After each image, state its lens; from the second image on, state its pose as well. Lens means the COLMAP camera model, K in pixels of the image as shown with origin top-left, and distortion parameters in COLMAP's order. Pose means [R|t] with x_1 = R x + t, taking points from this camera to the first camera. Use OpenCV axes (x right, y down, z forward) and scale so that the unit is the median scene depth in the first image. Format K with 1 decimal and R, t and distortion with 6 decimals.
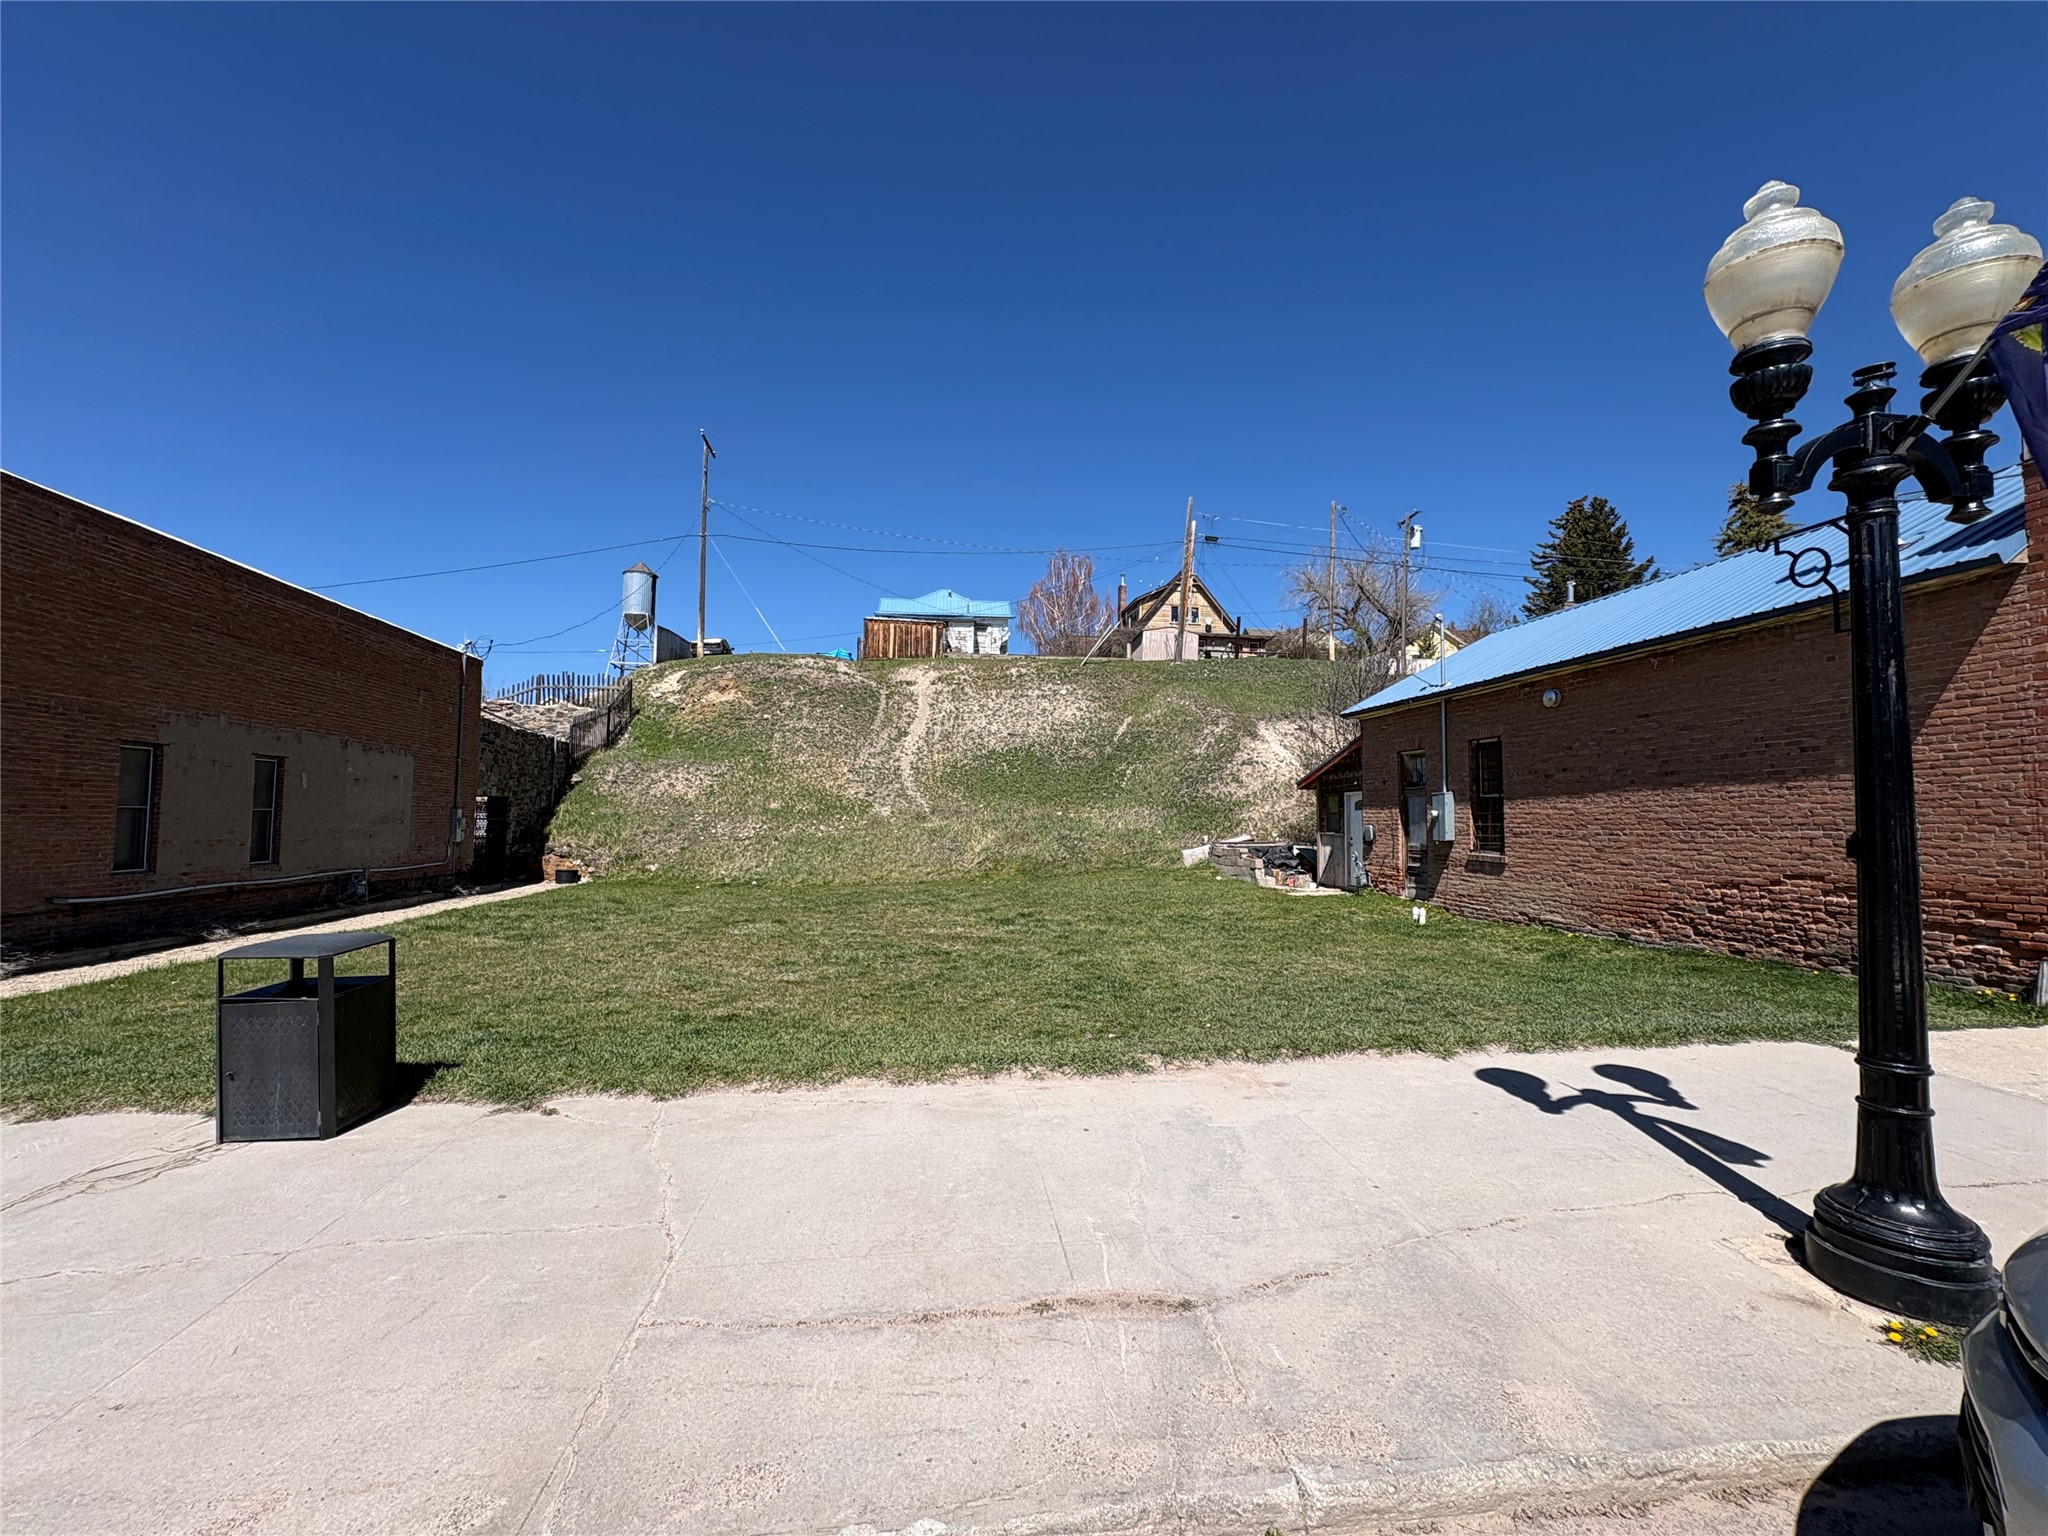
lens RADIAL K [[859.1, 0, 1024.0], [0, 859.1, 768.0], [0, 0, 1]] dist [0.001192, 0.000447]
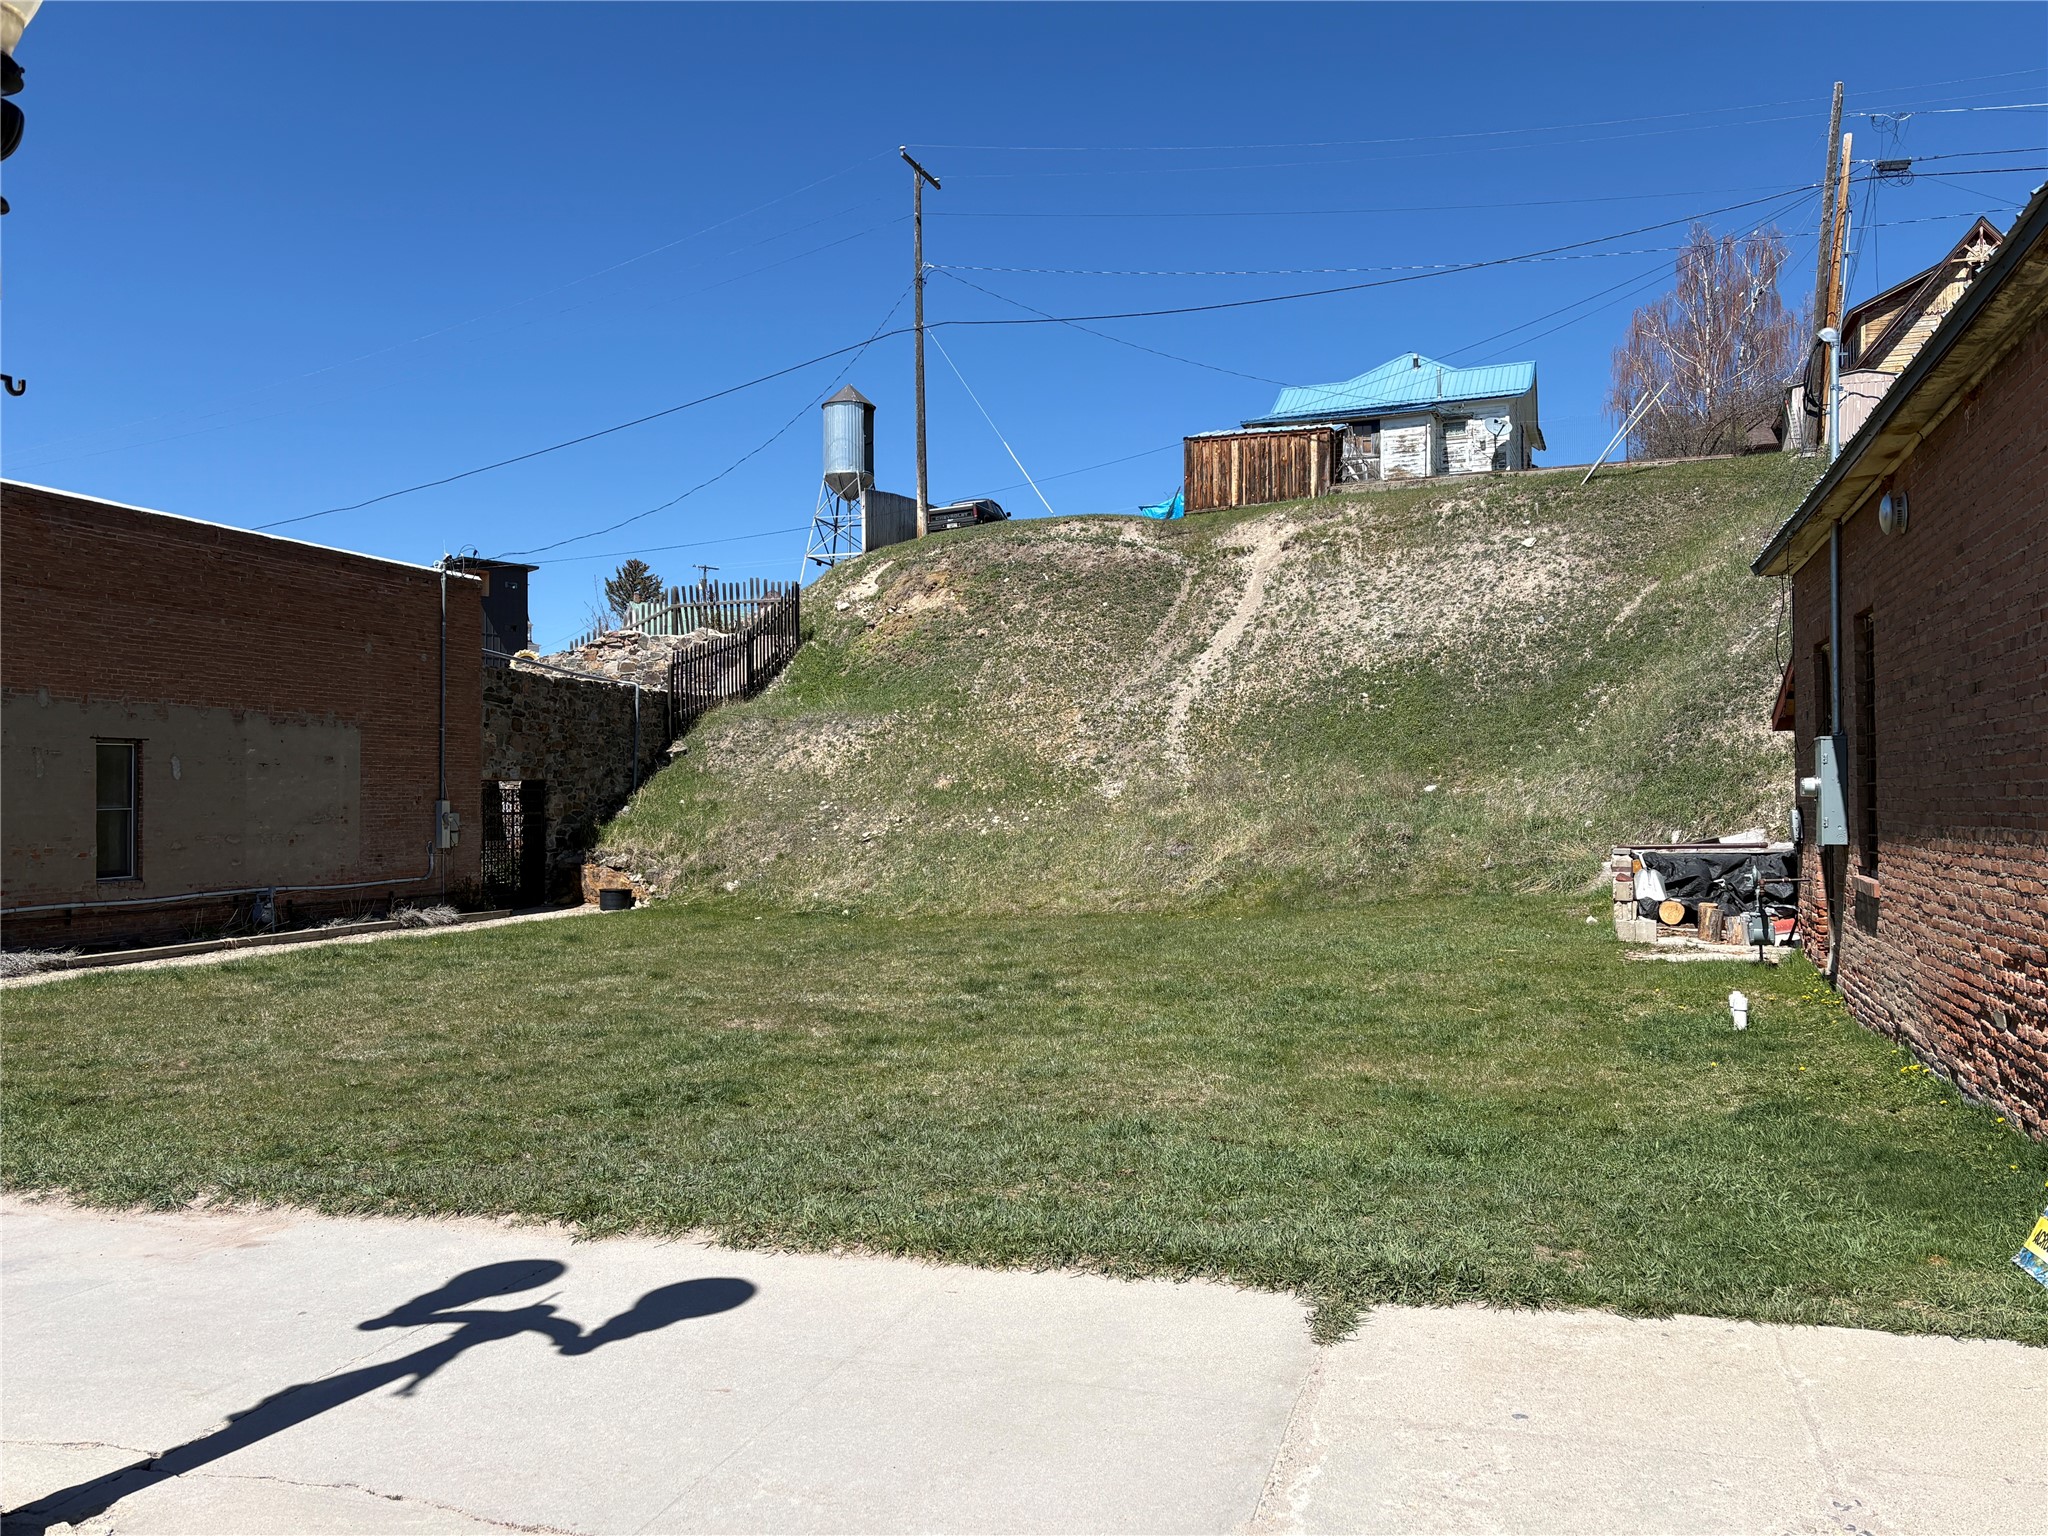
lens RADIAL K [[1594.9, 0, 1026.6], [0, 1594.9, 773.3], [0, 0, 1]] dist [0.092907, -0.108652]
pose [[0.893848, -0.022578, -0.447801, 0.301183], [0.042693, 0.998479, 0.034874, 0.000536], [0.446332, -0.050290, 0.893453, 0.044726]]
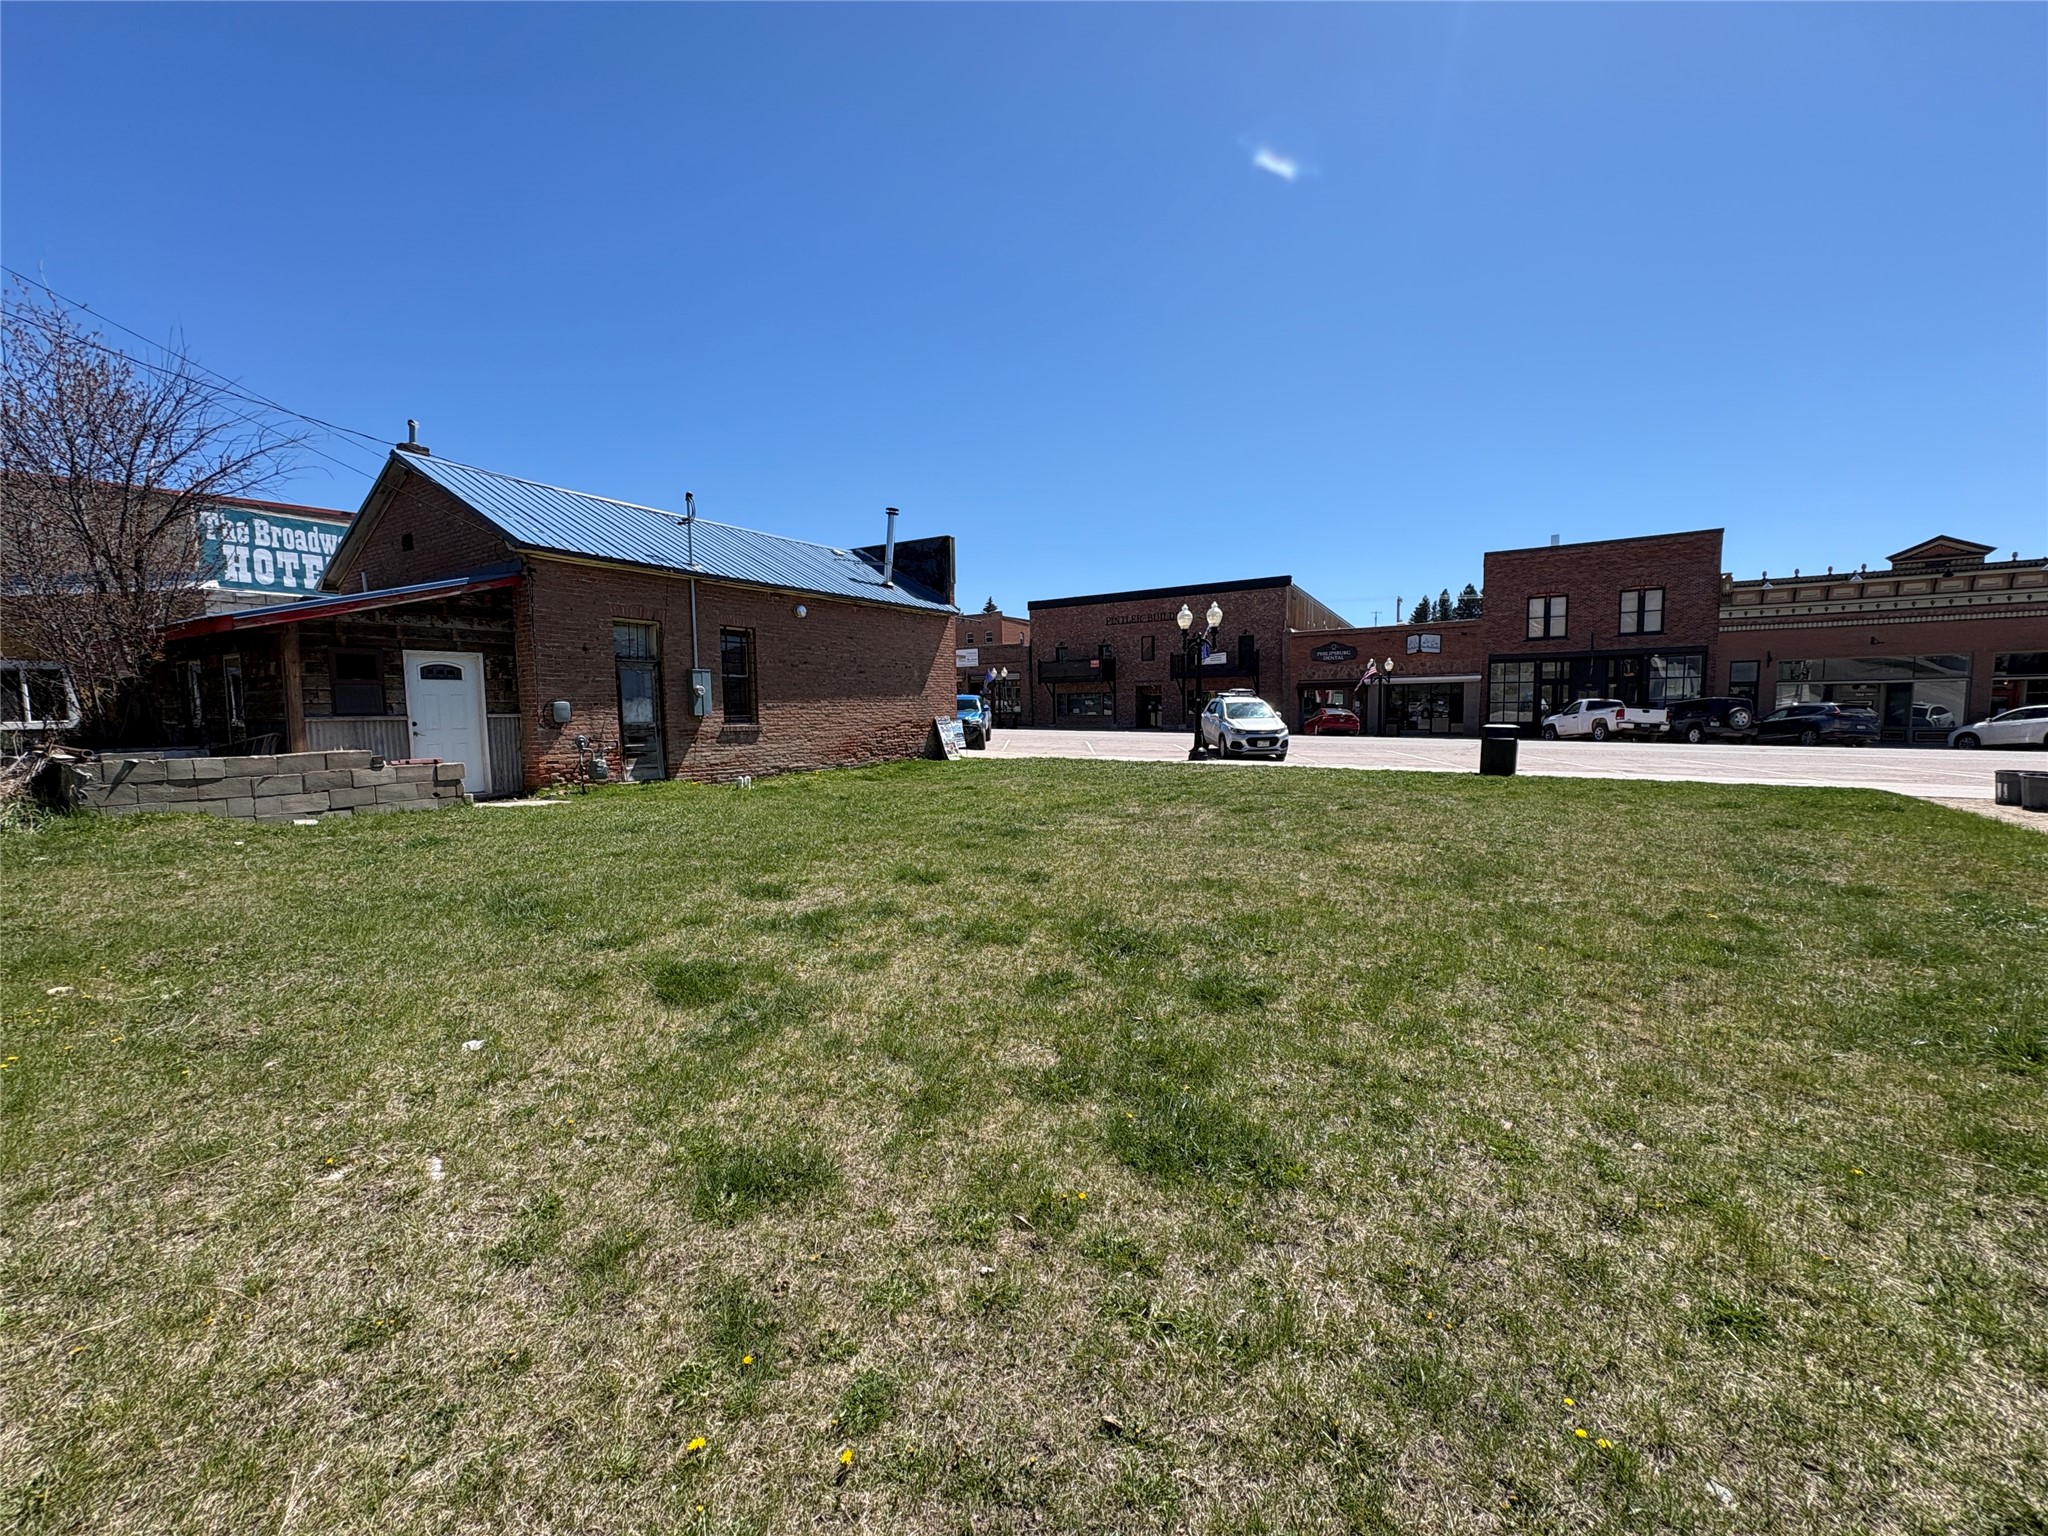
lens RADIAL K [[808.8, 0, 1024.0], [0, 808.8, 768.0], [0, 0, 1]] dist [0.001416, -0.000259]
pose [[-0.779758, -0.041025, 0.624735, -0.270532], [-0.029017, 0.999147, 0.029394, 0.066217], [-0.625408, 0.004792, -0.780283, 0.934804]]
